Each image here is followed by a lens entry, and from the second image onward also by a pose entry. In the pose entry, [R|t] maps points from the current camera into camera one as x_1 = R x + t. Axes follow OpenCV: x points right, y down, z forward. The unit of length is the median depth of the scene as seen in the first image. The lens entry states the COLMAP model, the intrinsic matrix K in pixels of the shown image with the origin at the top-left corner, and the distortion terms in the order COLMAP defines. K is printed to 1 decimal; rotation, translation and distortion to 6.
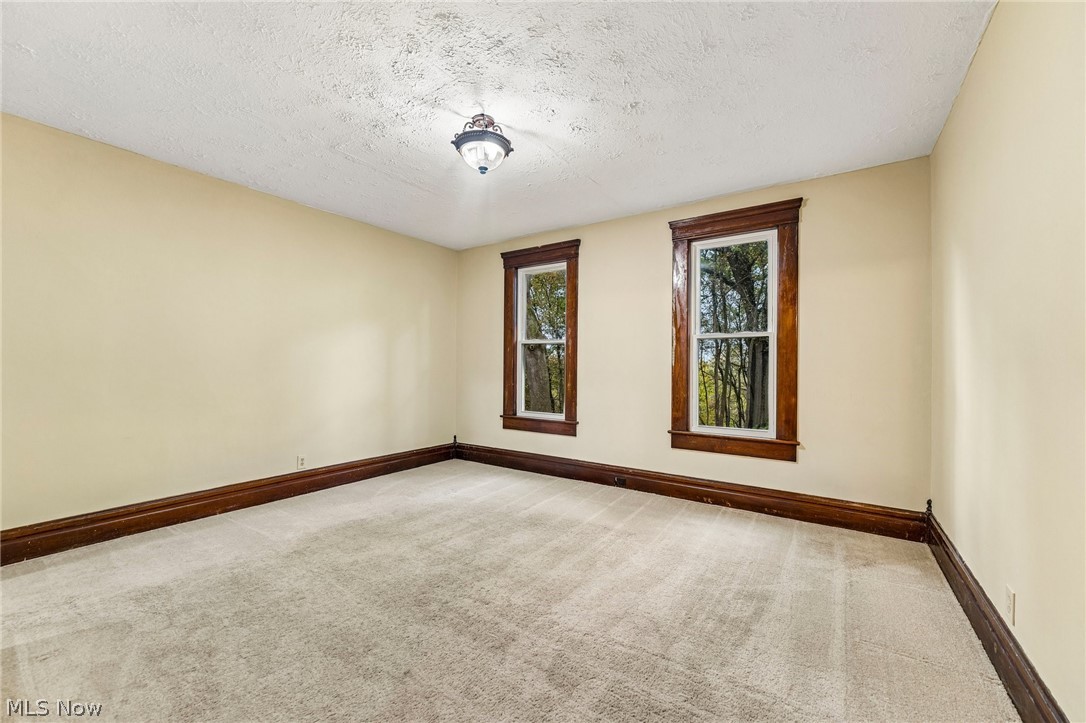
lens RADIAL K [[429.5, 0, 540.1], [0, 429.5, 364.9], [0, 0, 1]] dist [-0.001128, -0.000118]
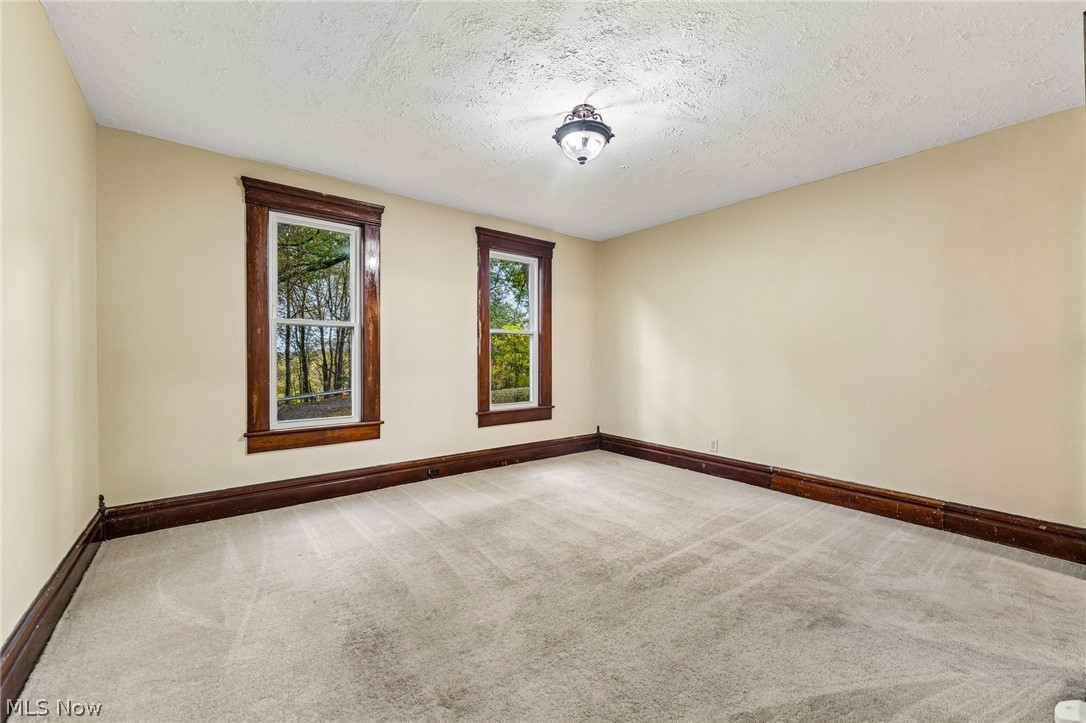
lens RADIAL K [[429.5, 0, 540.1], [0, 429.5, 364.9], [0, 0, 1]] dist [-0.001128, -0.000118]
pose [[0.300484, -0.024700, 0.953467, -0.802217], [-0.002775, 0.999638, 0.026770, -0.003794], [-0.953783, -0.010690, 0.300306, 0.562320]]
